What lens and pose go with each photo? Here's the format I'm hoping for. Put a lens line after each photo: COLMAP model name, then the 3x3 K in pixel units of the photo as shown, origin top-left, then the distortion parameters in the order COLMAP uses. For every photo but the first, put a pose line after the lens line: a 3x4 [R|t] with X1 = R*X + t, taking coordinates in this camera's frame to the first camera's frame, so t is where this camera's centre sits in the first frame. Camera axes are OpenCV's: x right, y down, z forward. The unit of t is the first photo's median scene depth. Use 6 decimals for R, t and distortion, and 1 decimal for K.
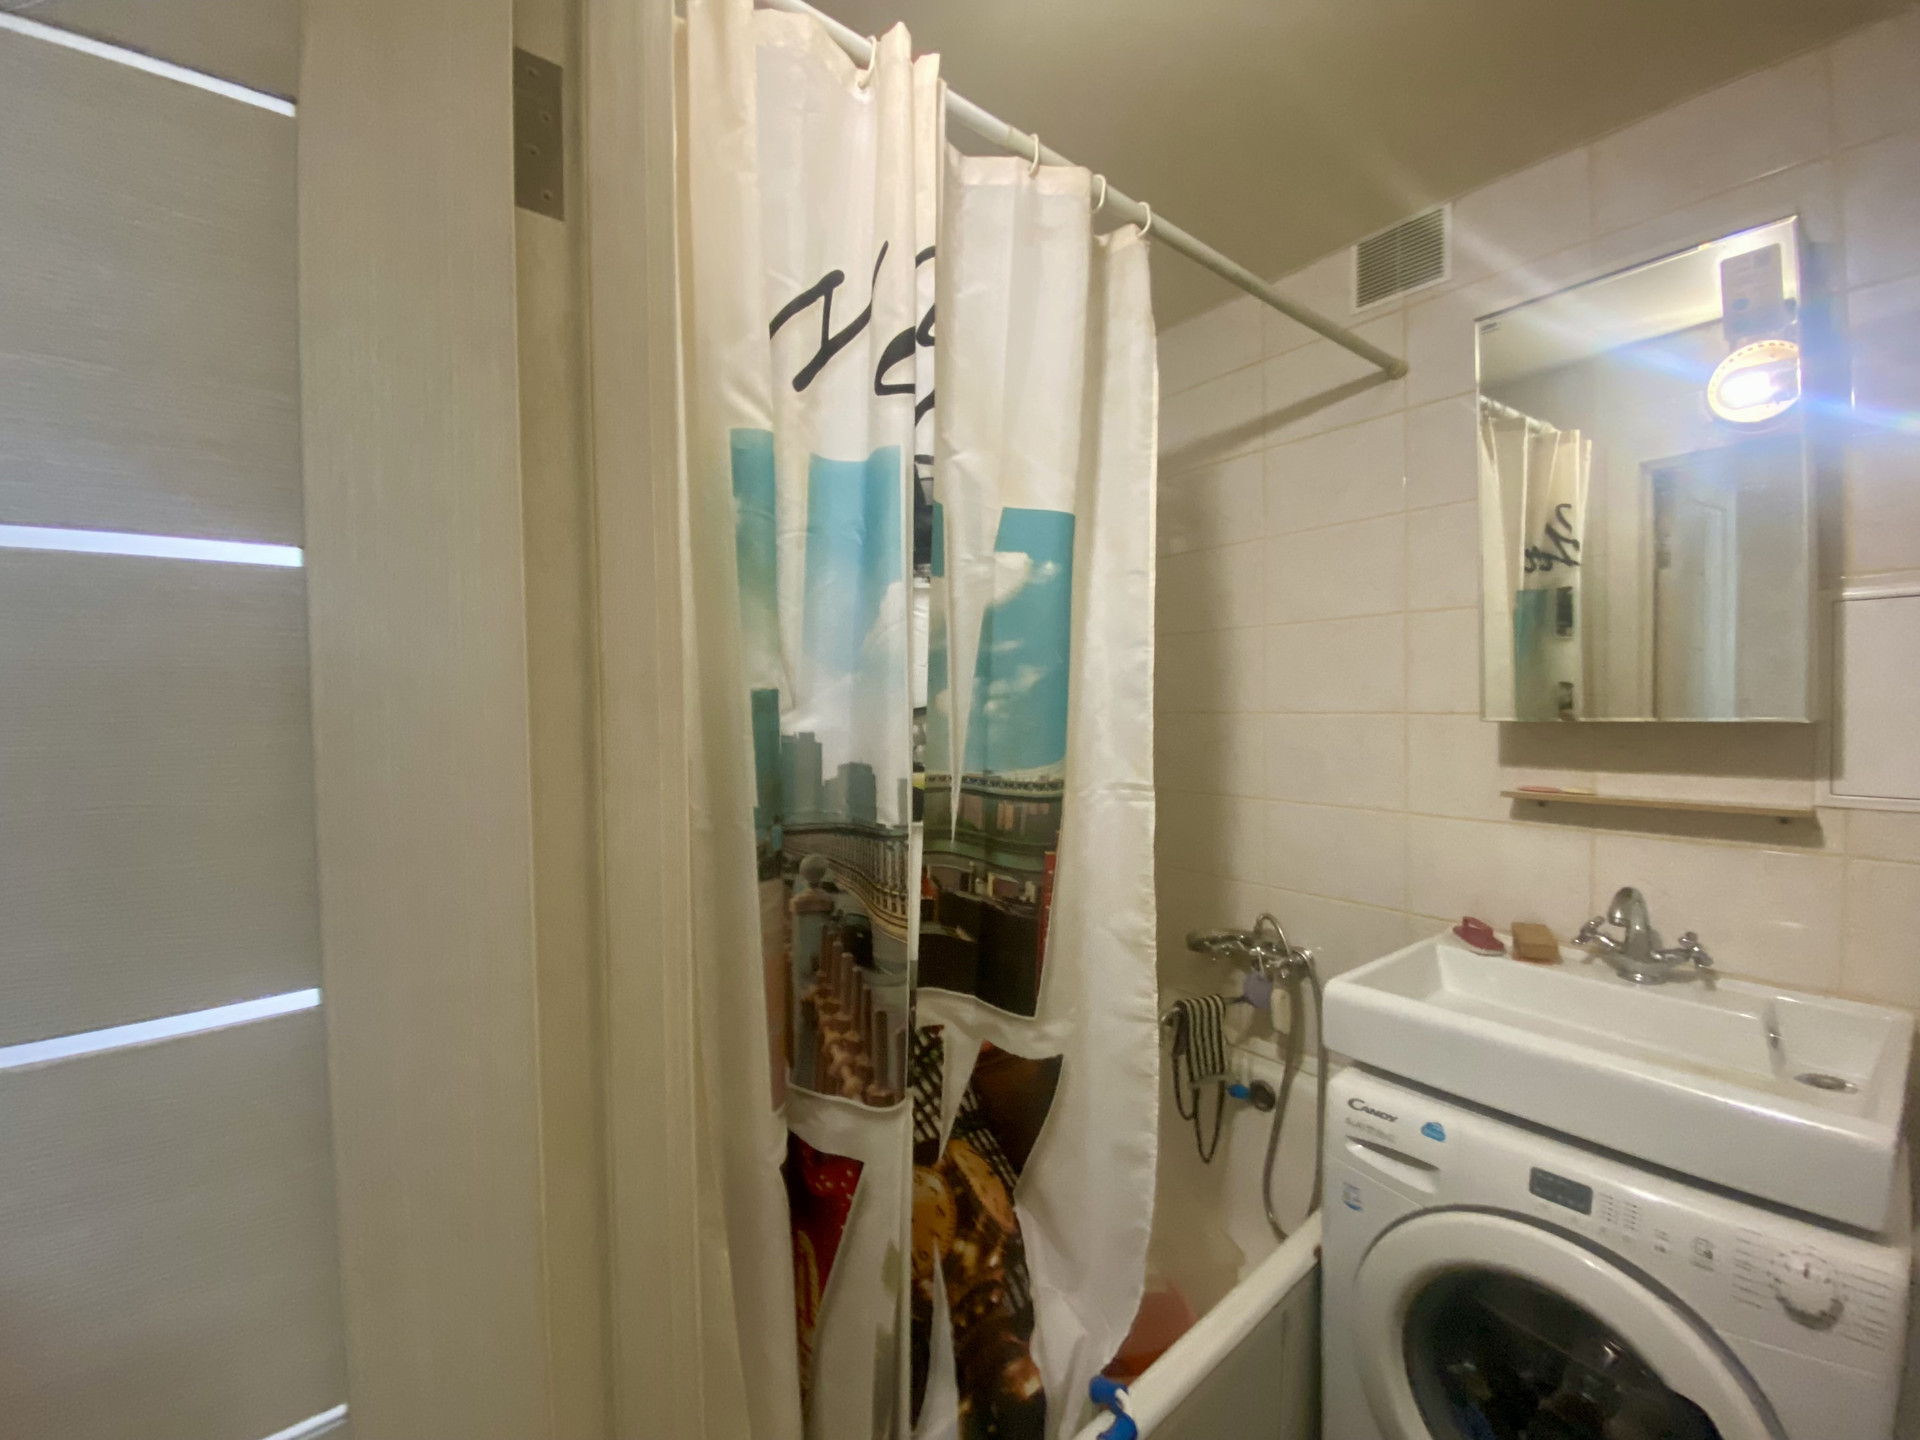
lens RADIAL K [[767.4, 0, 971.3], [0, 767.4, 730.7], [0, 0, 1]] dist [0.026487, -0.022612]
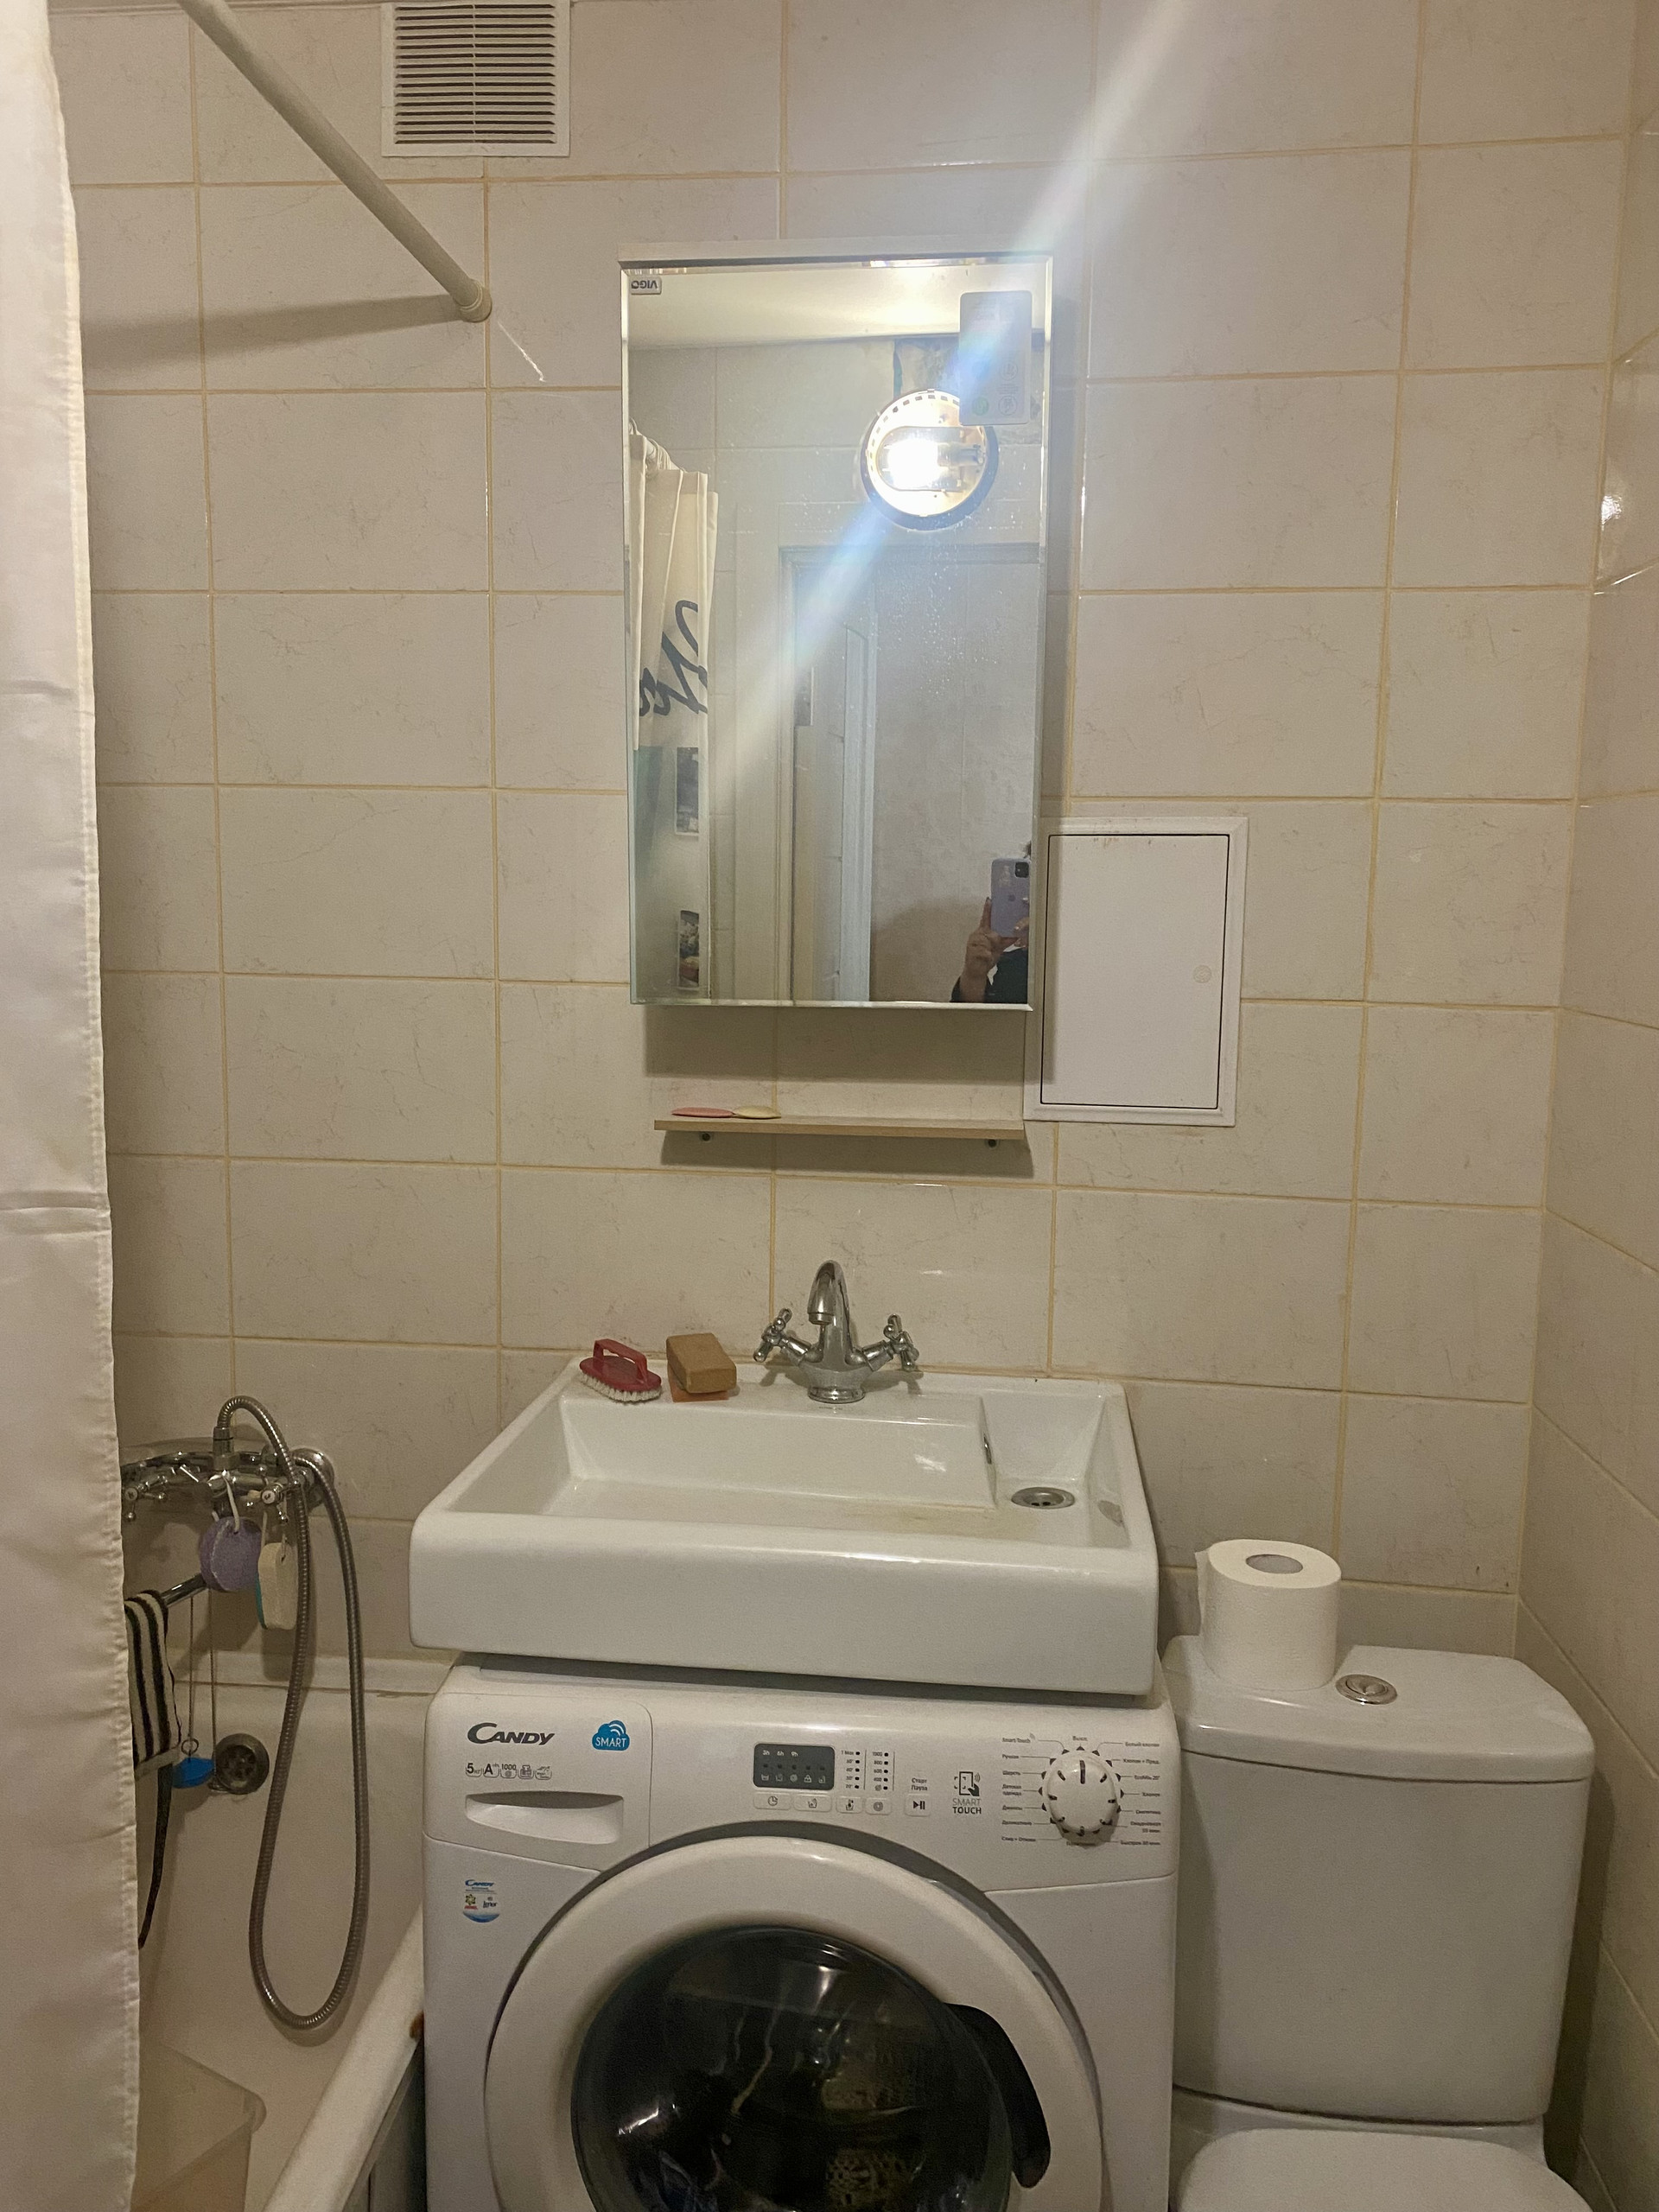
lens RADIAL K [[1649.0, 0, 829.5], [0, 1649.0, 1106.0], [0, 0, 1]] dist [0.102119, -0.215594]
pose [[0.704955, -0.064527, 0.706310, -0.105476], [-0.000035, 0.995850, 0.091013, -0.048877], [-0.709252, -0.064184, 0.702027, 0.037973]]
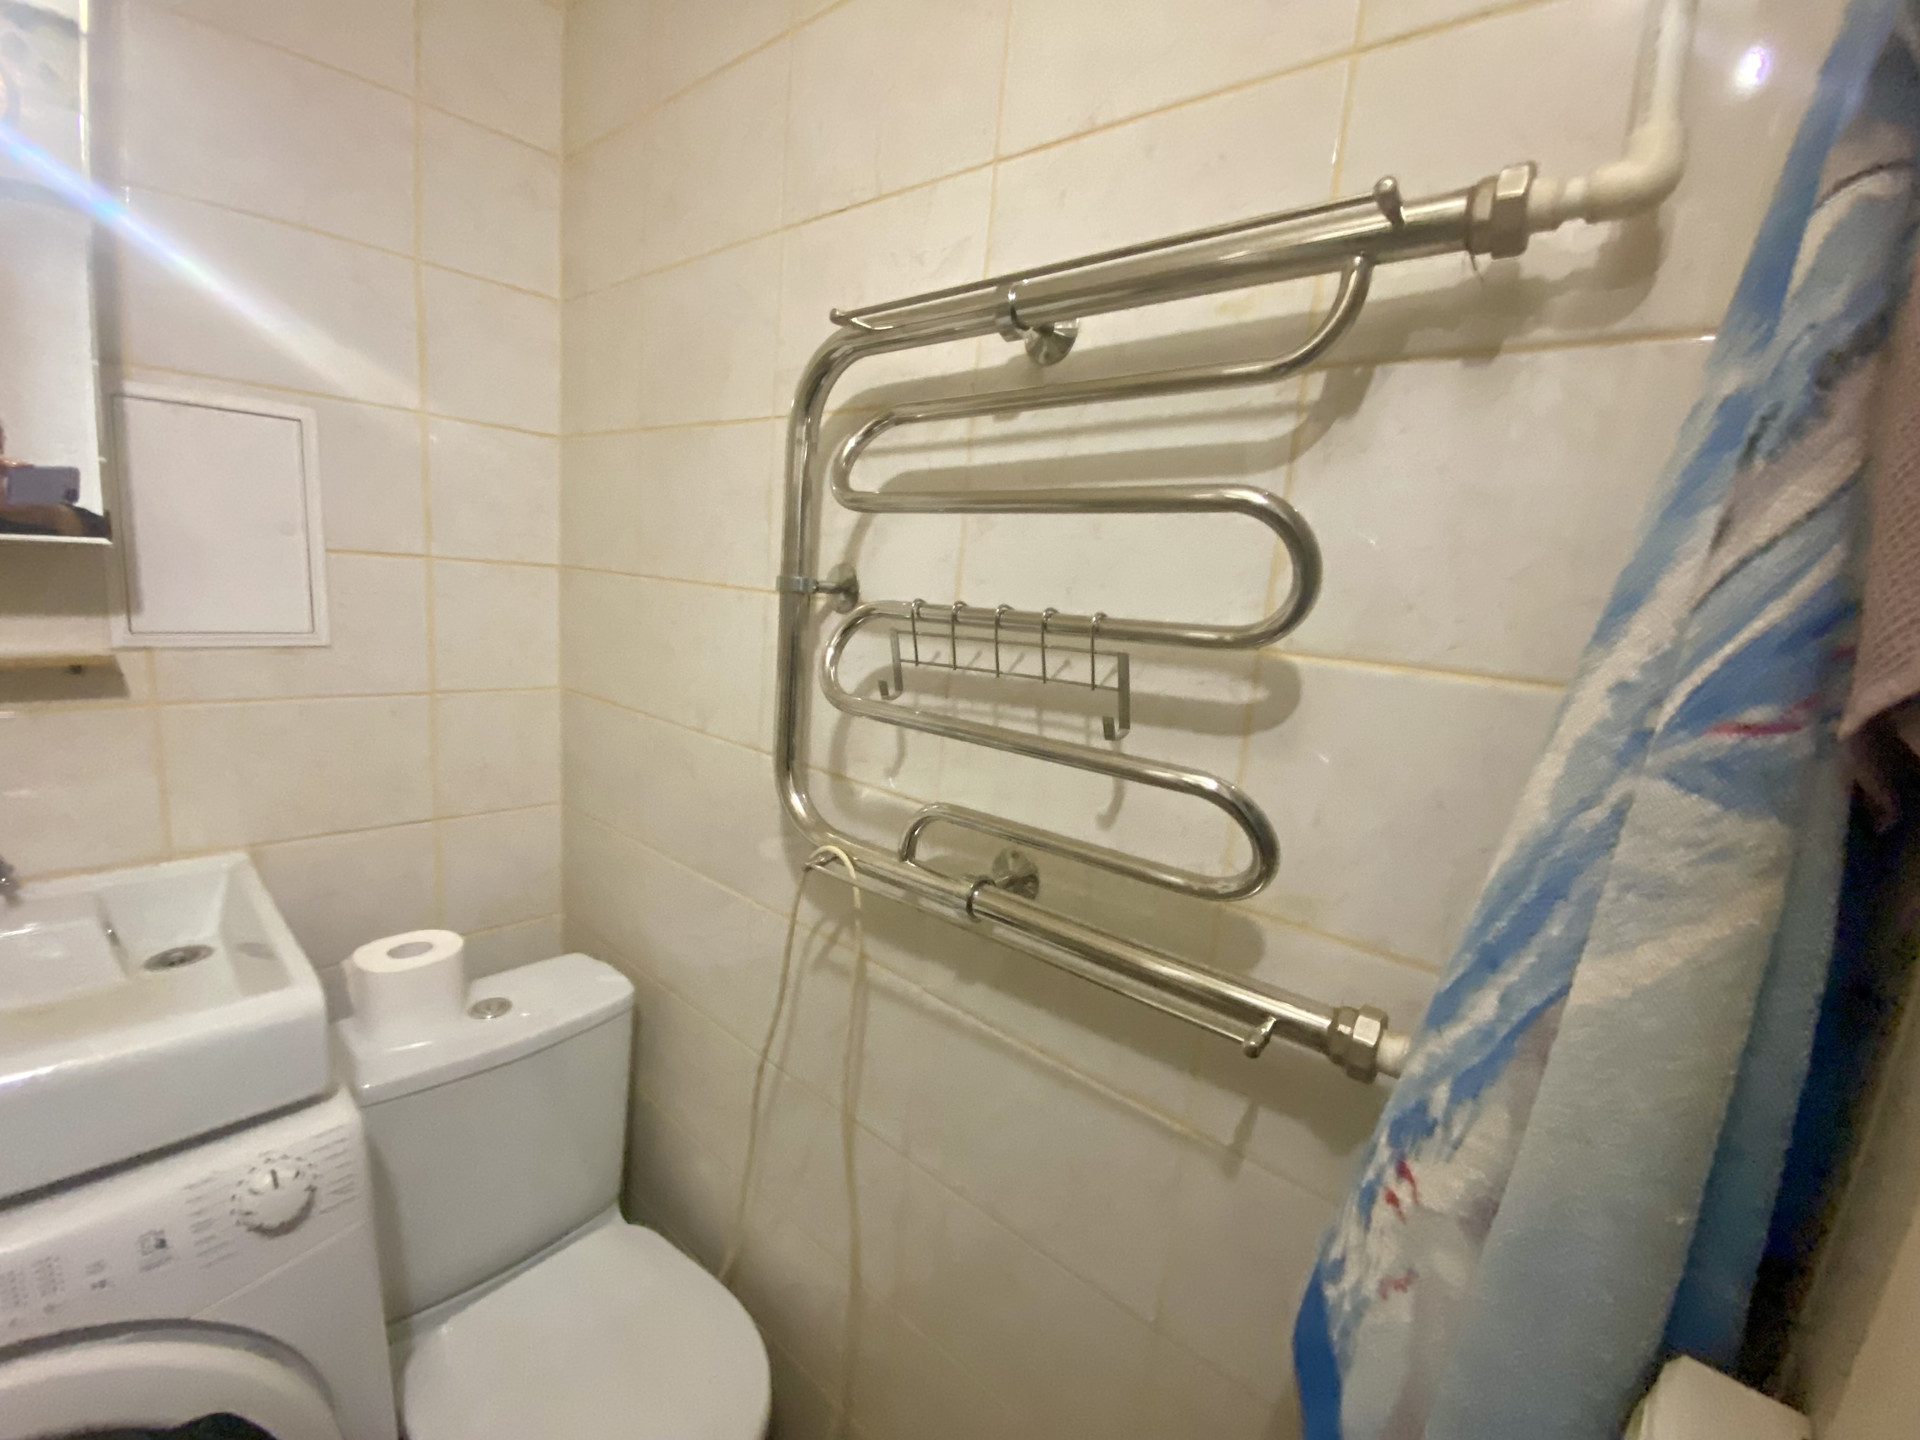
lens RADIAL K [[776.3, 0, 960.0], [0, 776.3, 720.0], [0, 0, 1]] dist [-0.000035, -0.013029]
pose [[-0.181824, -0.162607, 0.969793, 0.111335], [-0.034107, 0.986682, 0.159044, 0.011249], [-0.982739, -0.004158, -0.184949, 0.221894]]
